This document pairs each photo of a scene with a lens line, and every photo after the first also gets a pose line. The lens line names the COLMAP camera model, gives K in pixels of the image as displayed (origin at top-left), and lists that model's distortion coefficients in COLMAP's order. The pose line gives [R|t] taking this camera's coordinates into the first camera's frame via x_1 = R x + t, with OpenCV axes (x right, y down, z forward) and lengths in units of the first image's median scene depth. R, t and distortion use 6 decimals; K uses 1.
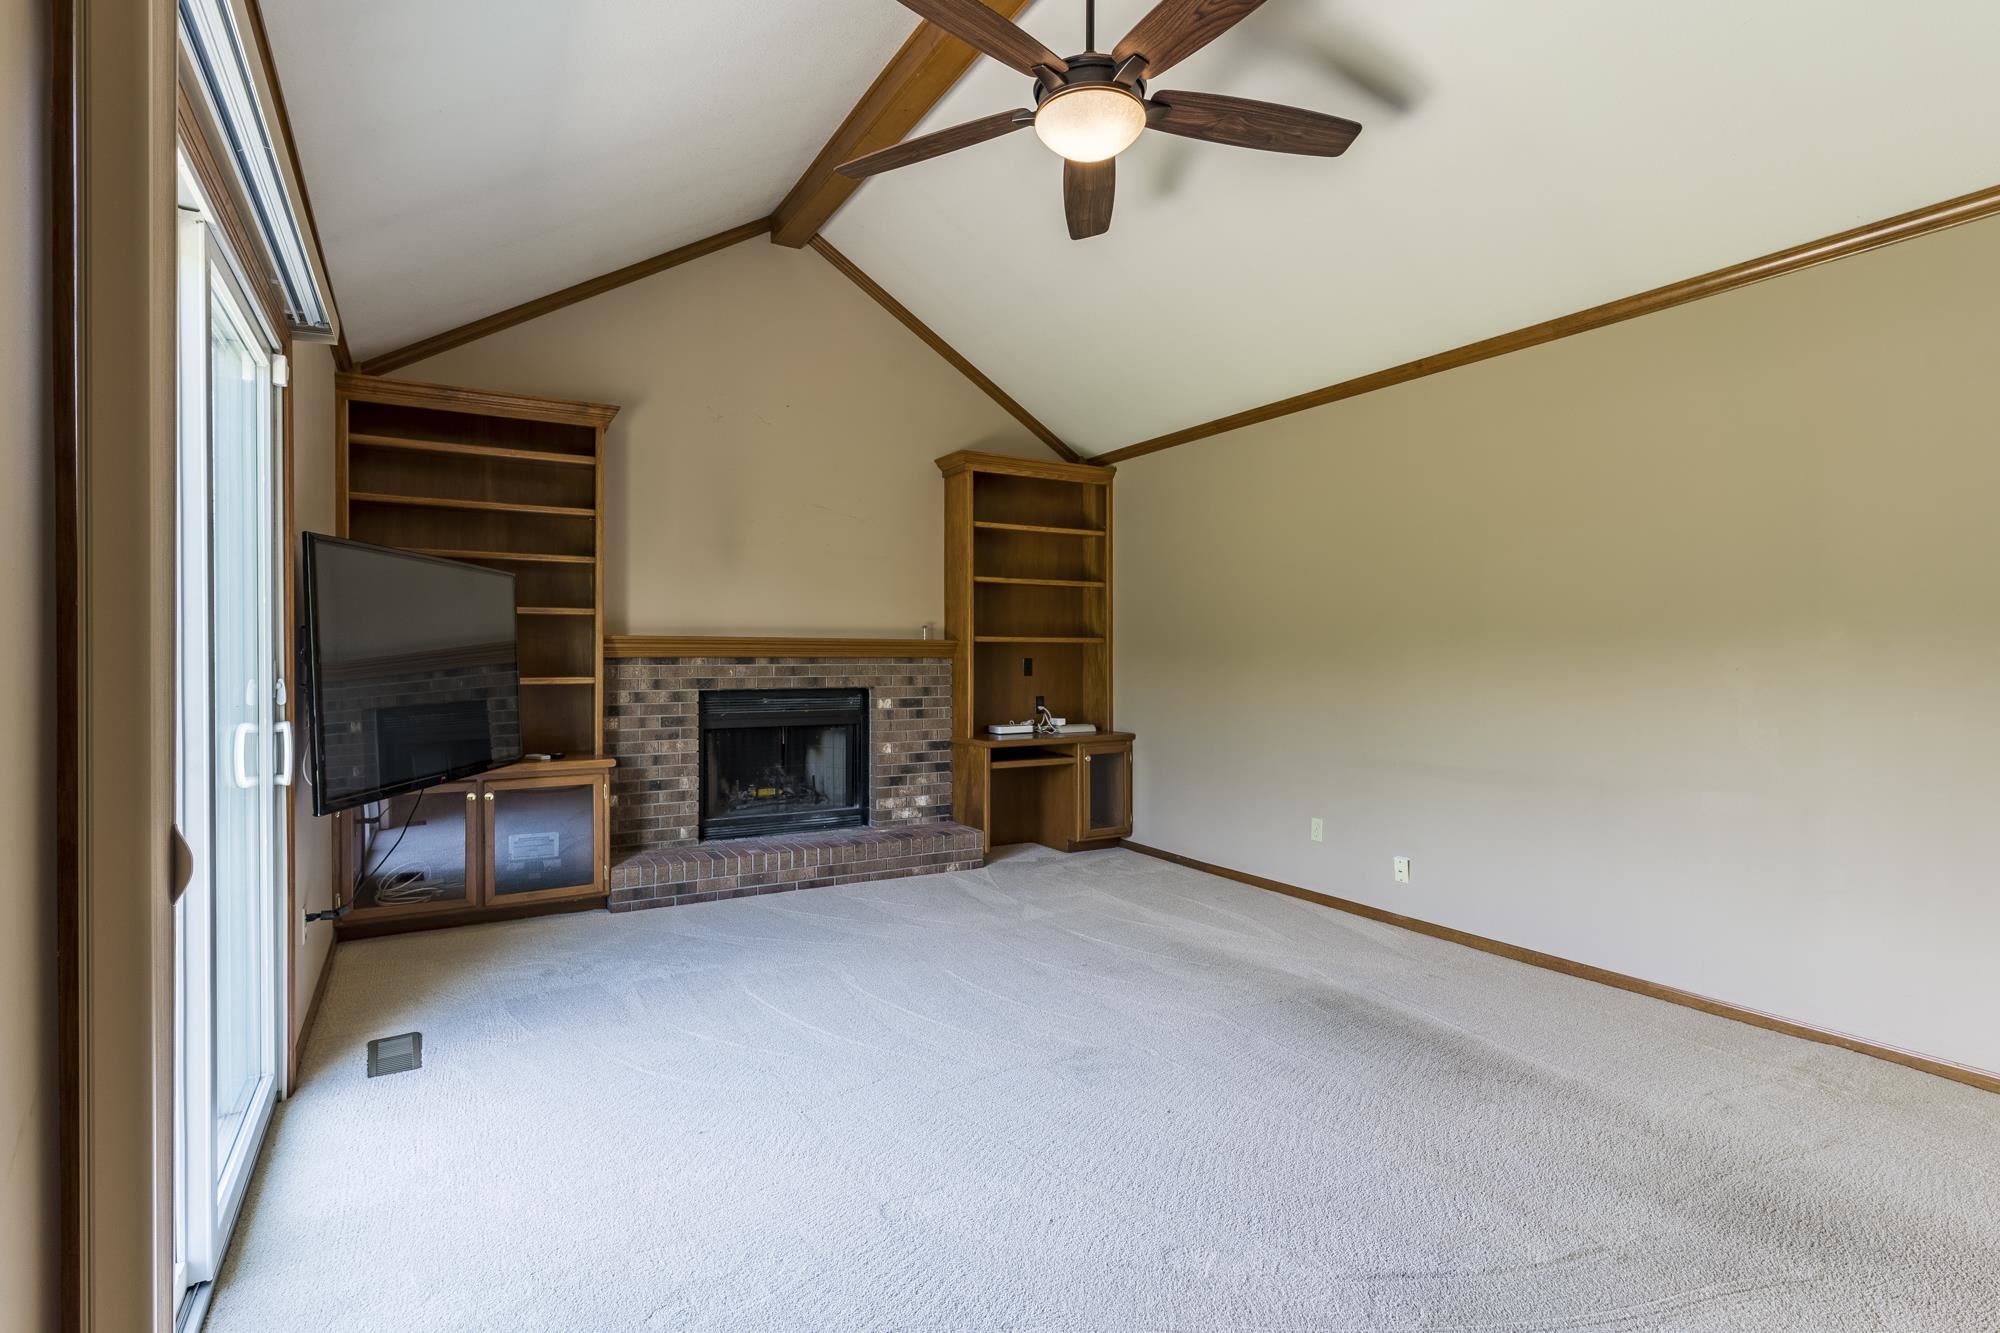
lens RADIAL K [[960.5, 0, 989.9], [0, 960.5, 654.8], [0, 0, 1]] dist [0.002101, -0.001834]
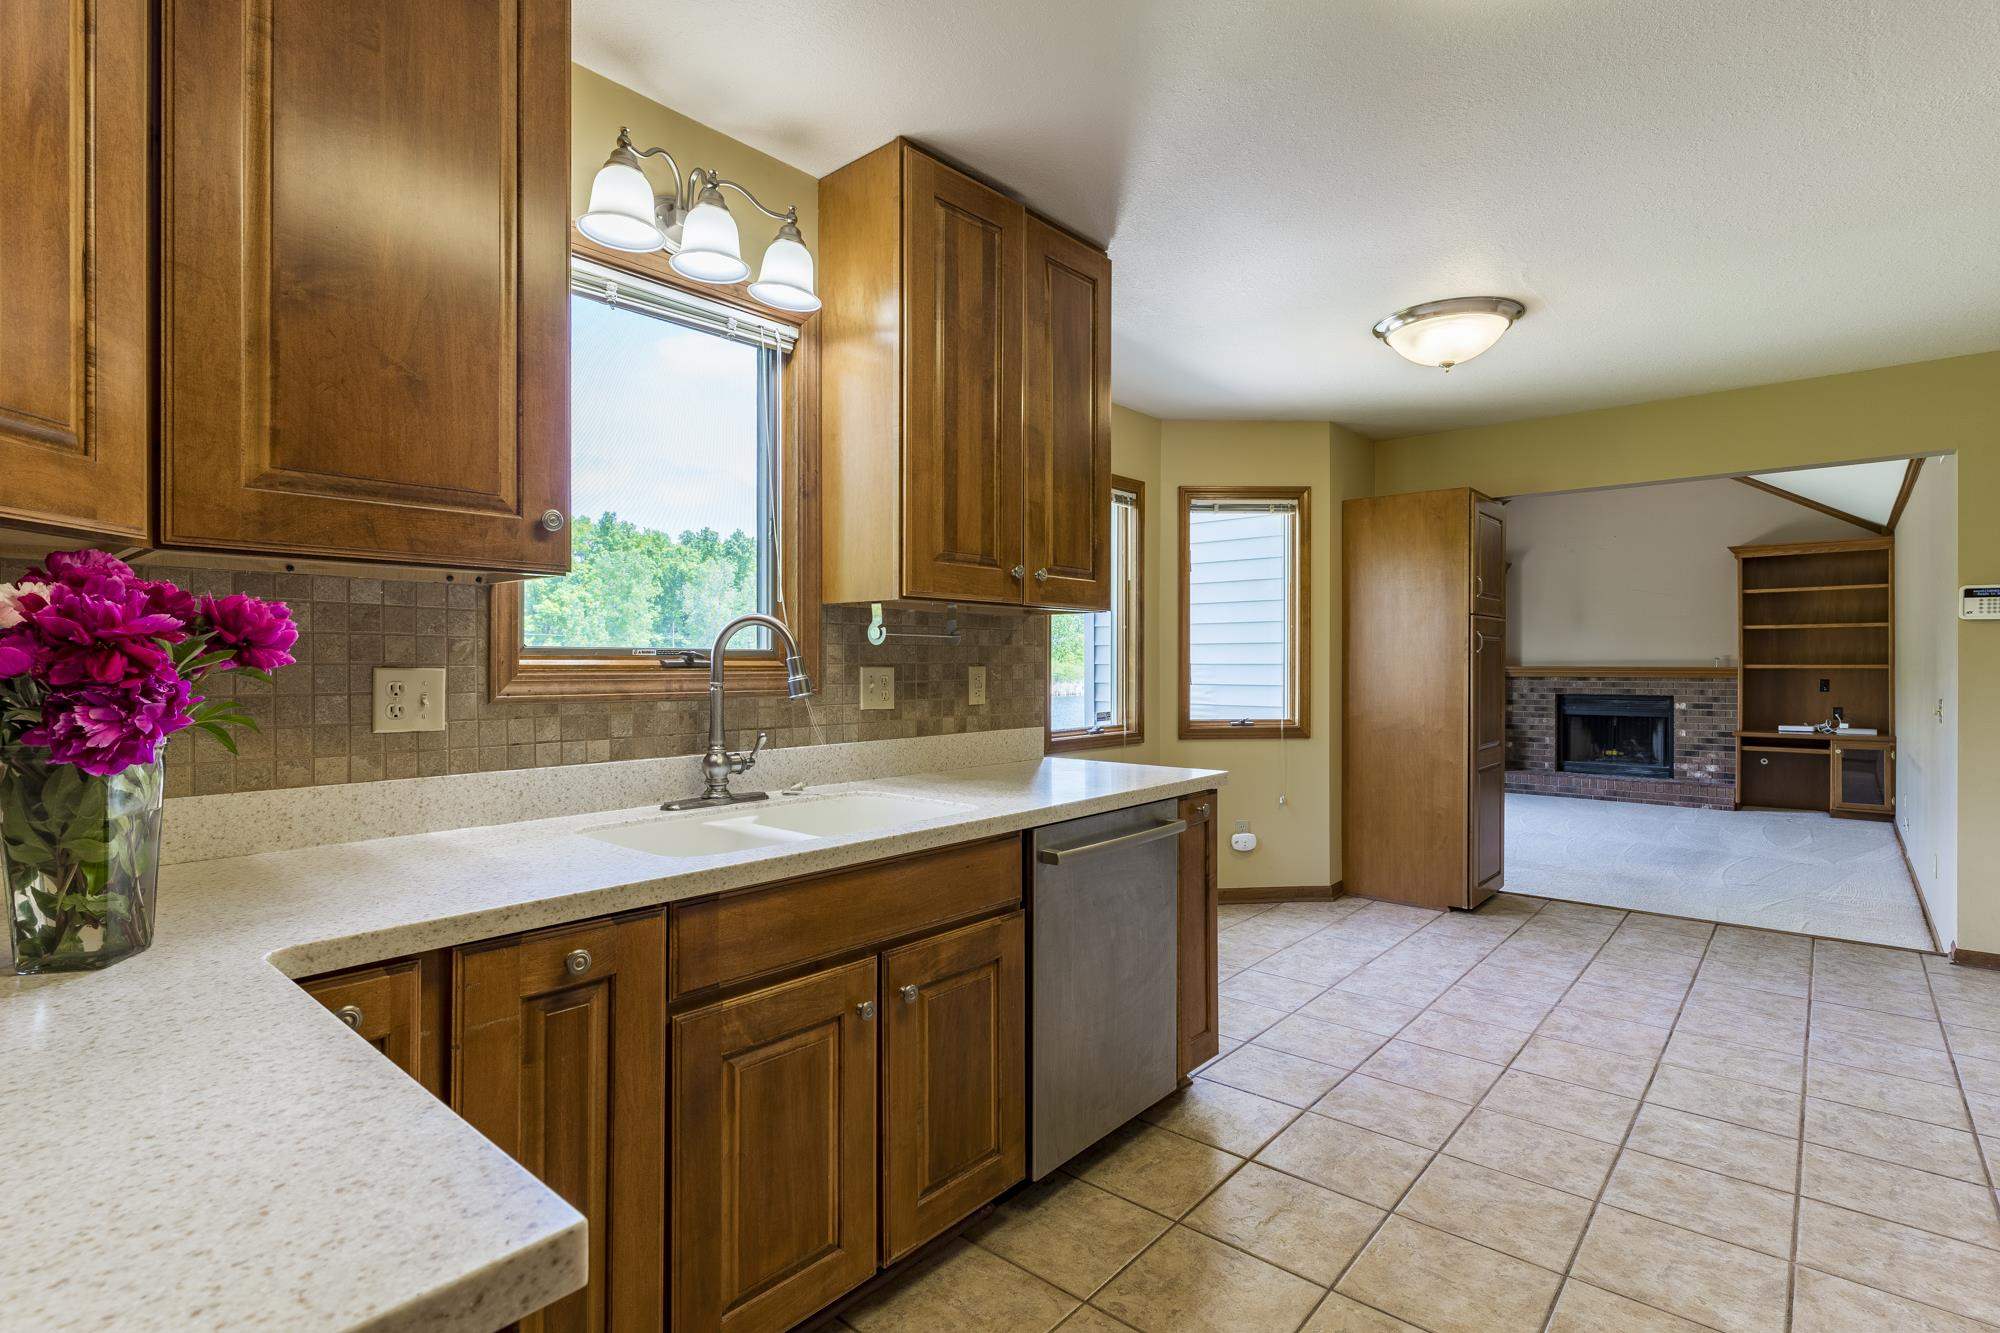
lens RADIAL K [[960.5, 0, 1001.2], [0, 960.5, 665.4], [0, 0, 1]] dist [0.002101, -0.001834]
pose [[0.312395, 0.001123, -0.949952, 1.217853], [0.004174, 0.999988, 0.002555, -0.031000], [0.949943, -0.004763, 0.312387, -0.695670]]
